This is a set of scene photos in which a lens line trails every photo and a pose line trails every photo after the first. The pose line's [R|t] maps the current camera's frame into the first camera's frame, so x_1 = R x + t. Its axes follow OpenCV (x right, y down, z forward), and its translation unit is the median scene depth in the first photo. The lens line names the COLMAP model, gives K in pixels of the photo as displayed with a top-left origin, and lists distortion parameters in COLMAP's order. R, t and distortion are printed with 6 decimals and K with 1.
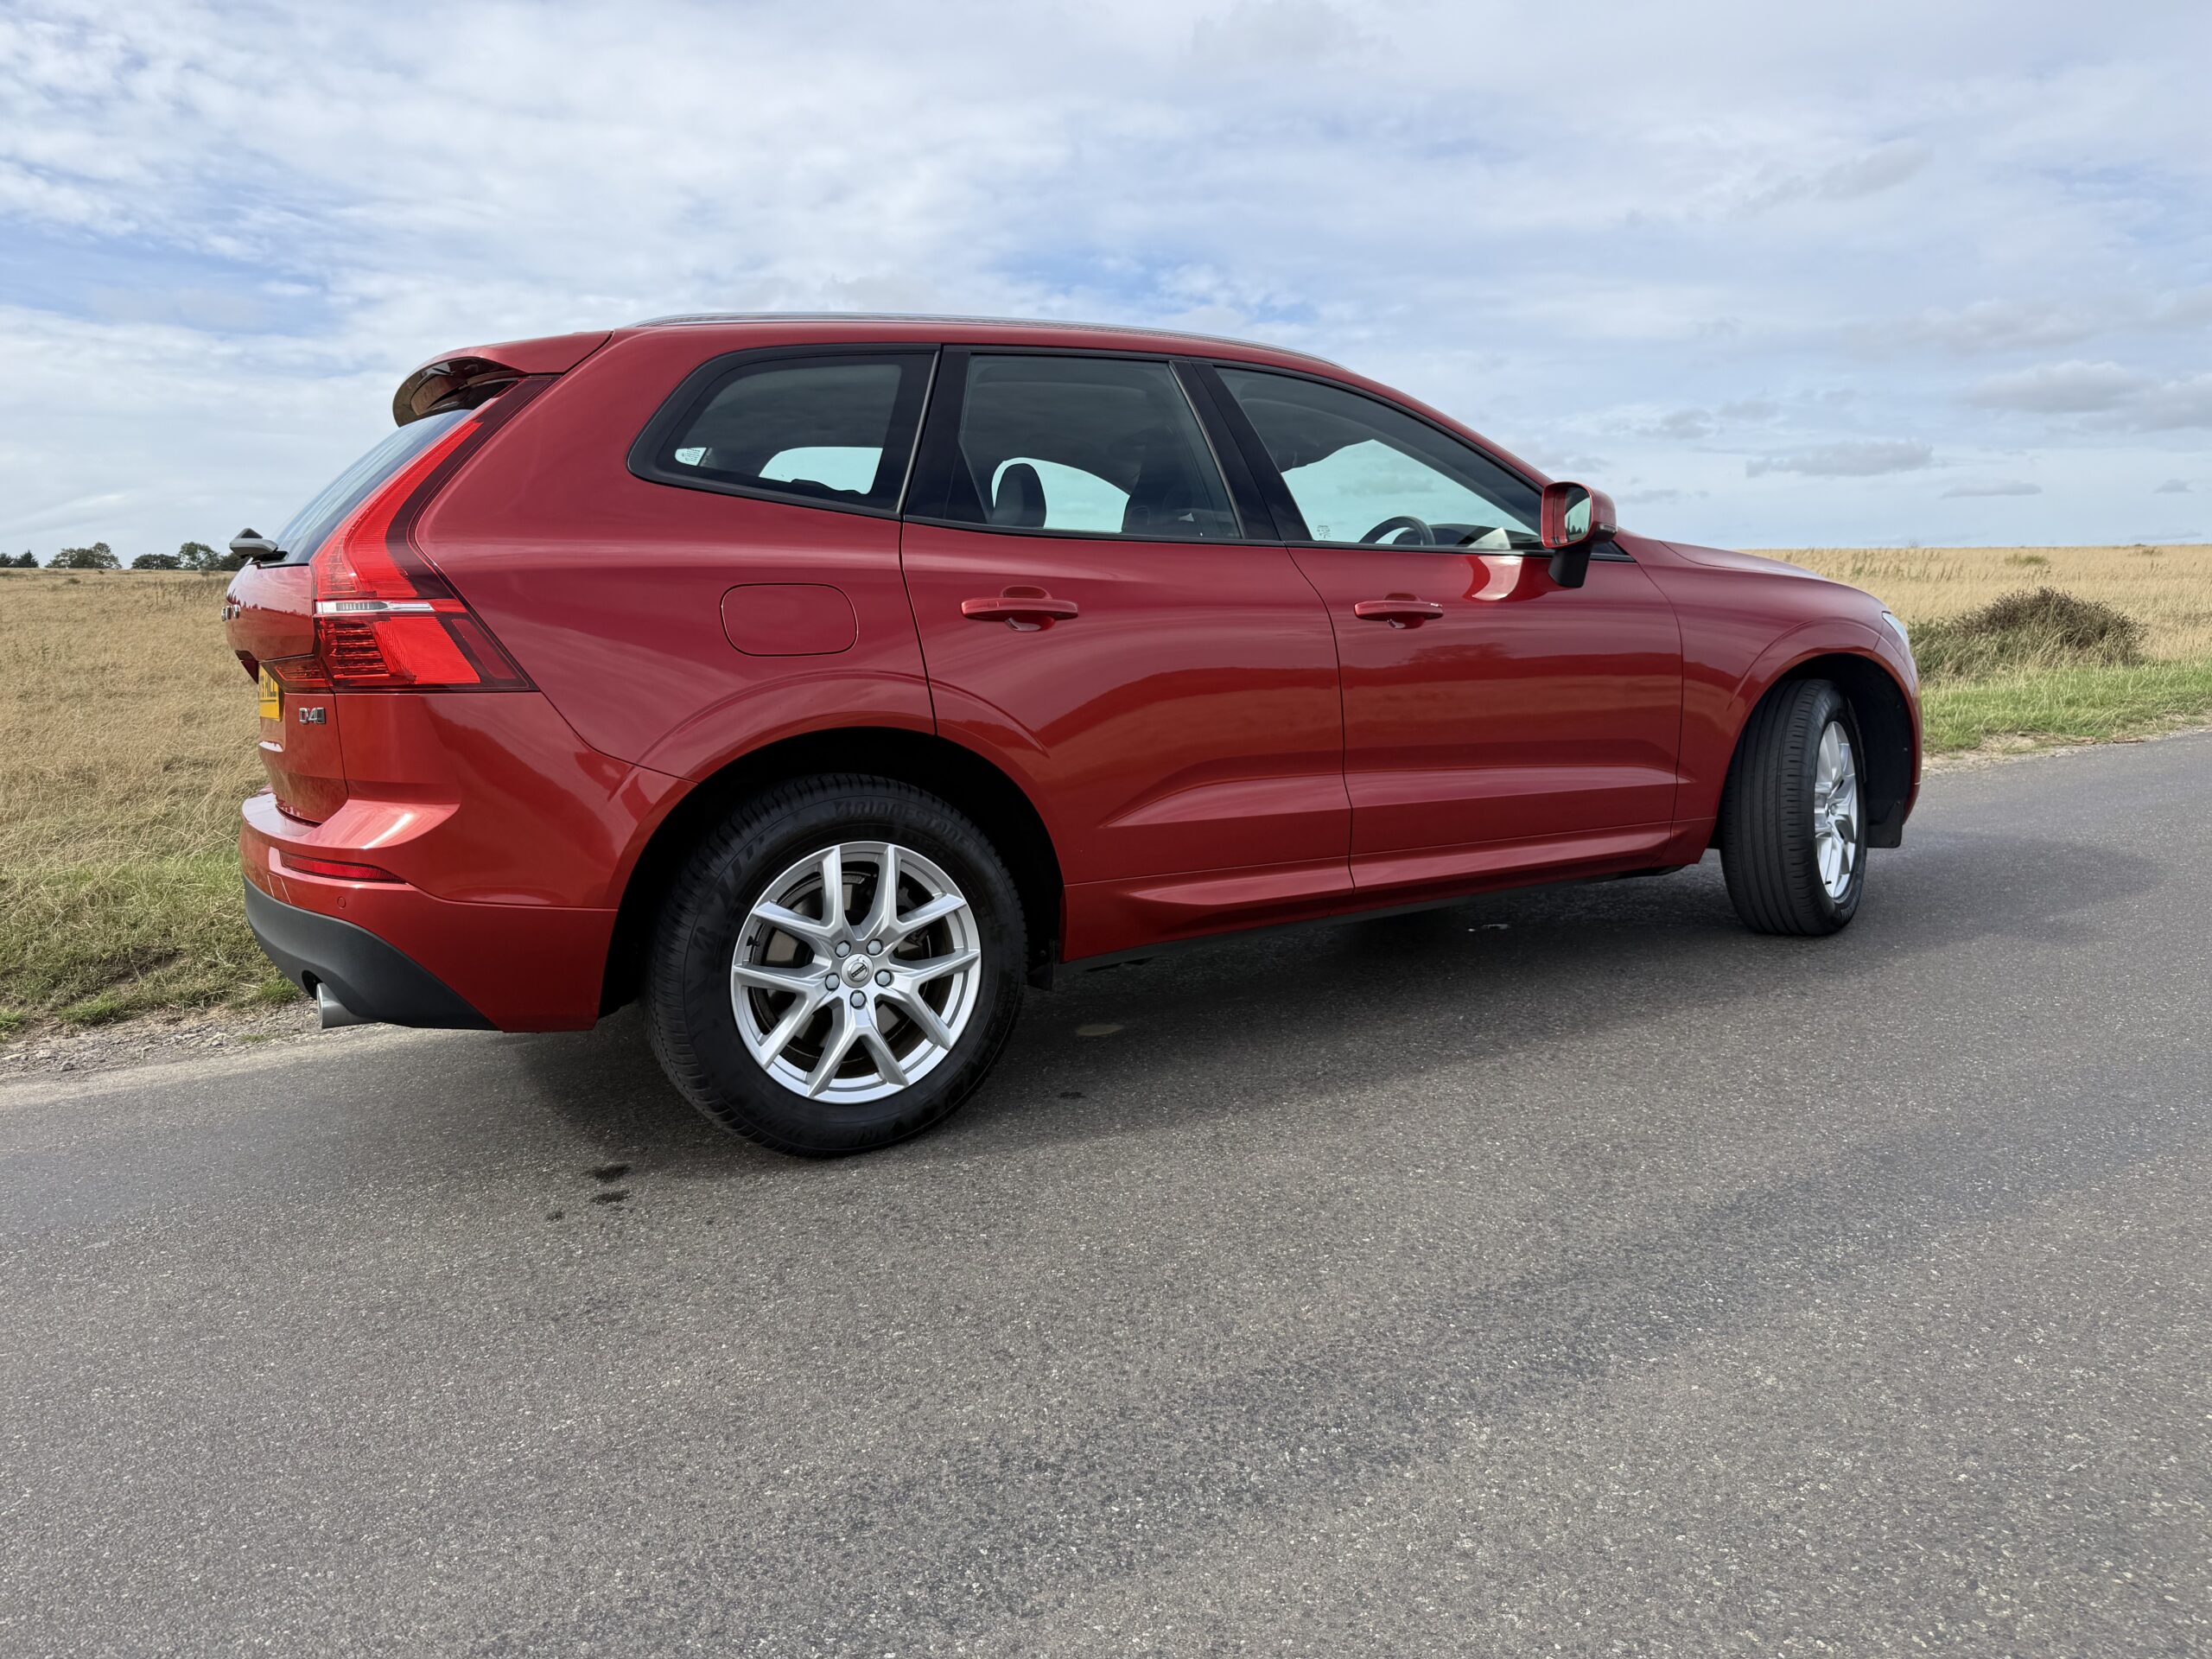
lens RADIAL K [[1593.9, 0, 1109.6], [0, 1593.9, 831.3], [0, 0, 1]] dist [0.021012, -0.020636]
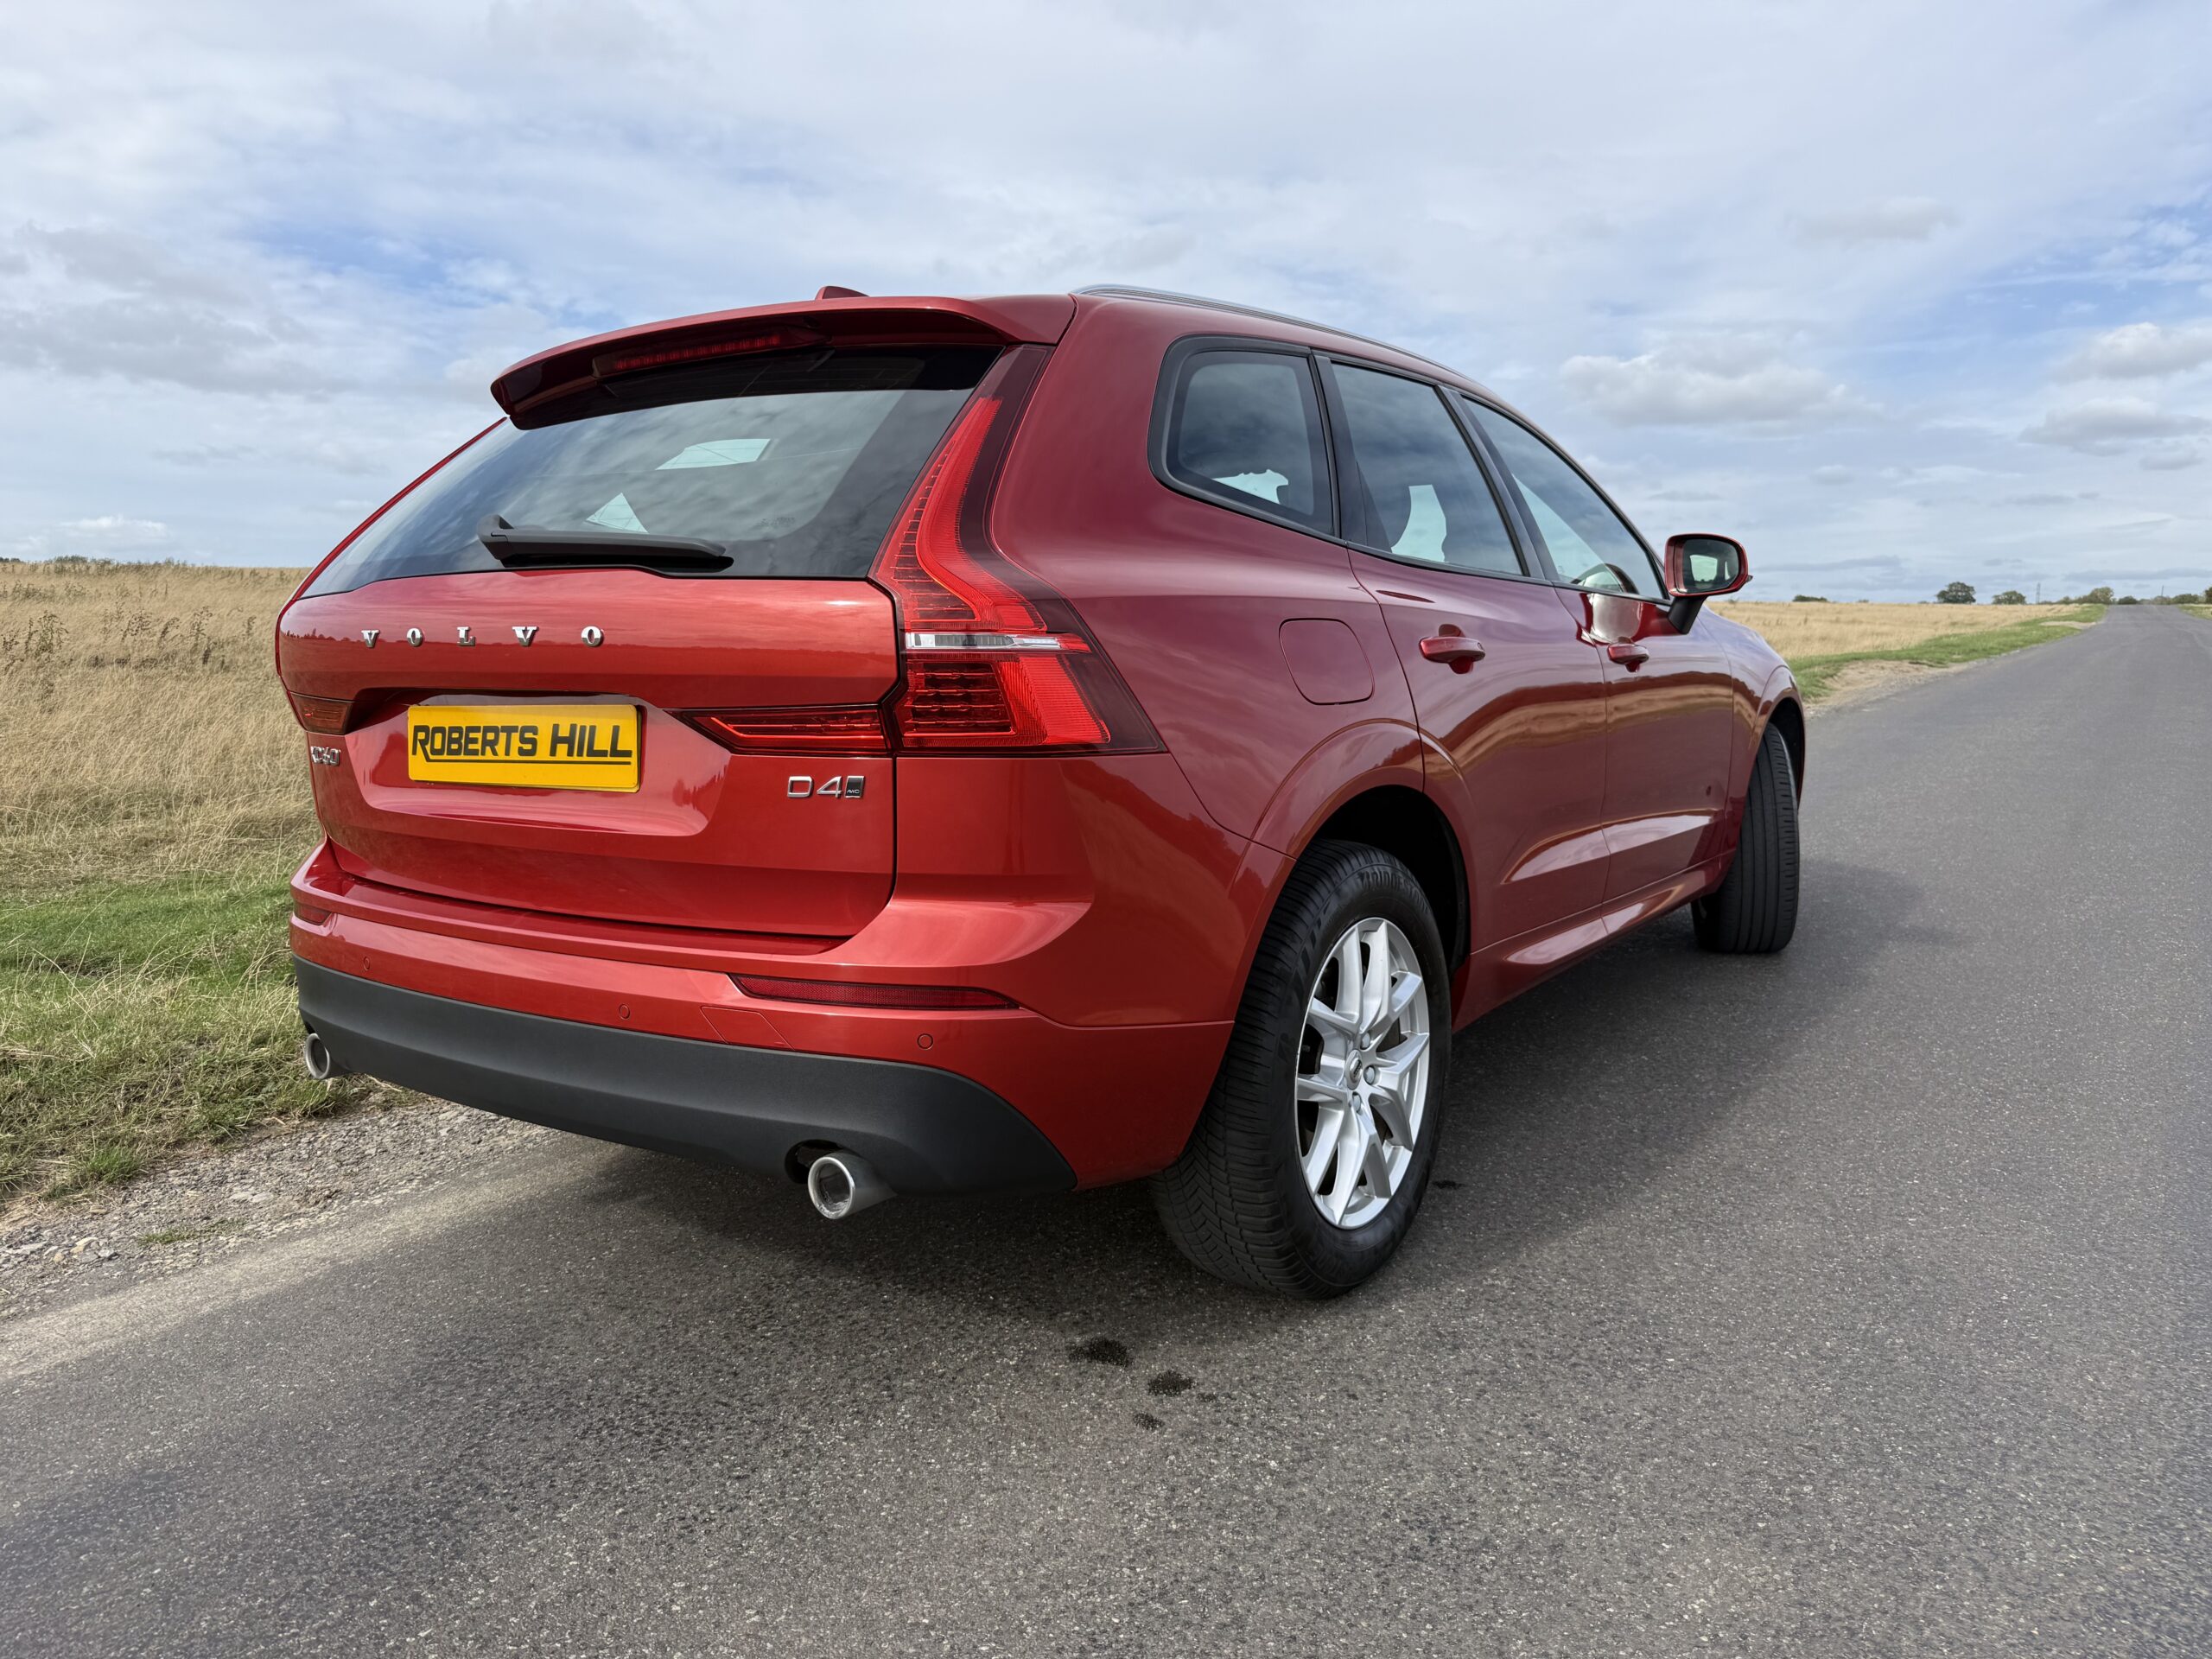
lens RADIAL K [[1593.9, 0, 1127.4], [0, 1593.9, 818.4], [0, 0, 1]] dist [0.021012, -0.020636]
pose [[0.909605, -0.028130, 0.414522, -0.422534], [0.037426, 0.999197, -0.014318, -0.026981], [-0.413786, 0.028537, 0.909927, 0.180348]]
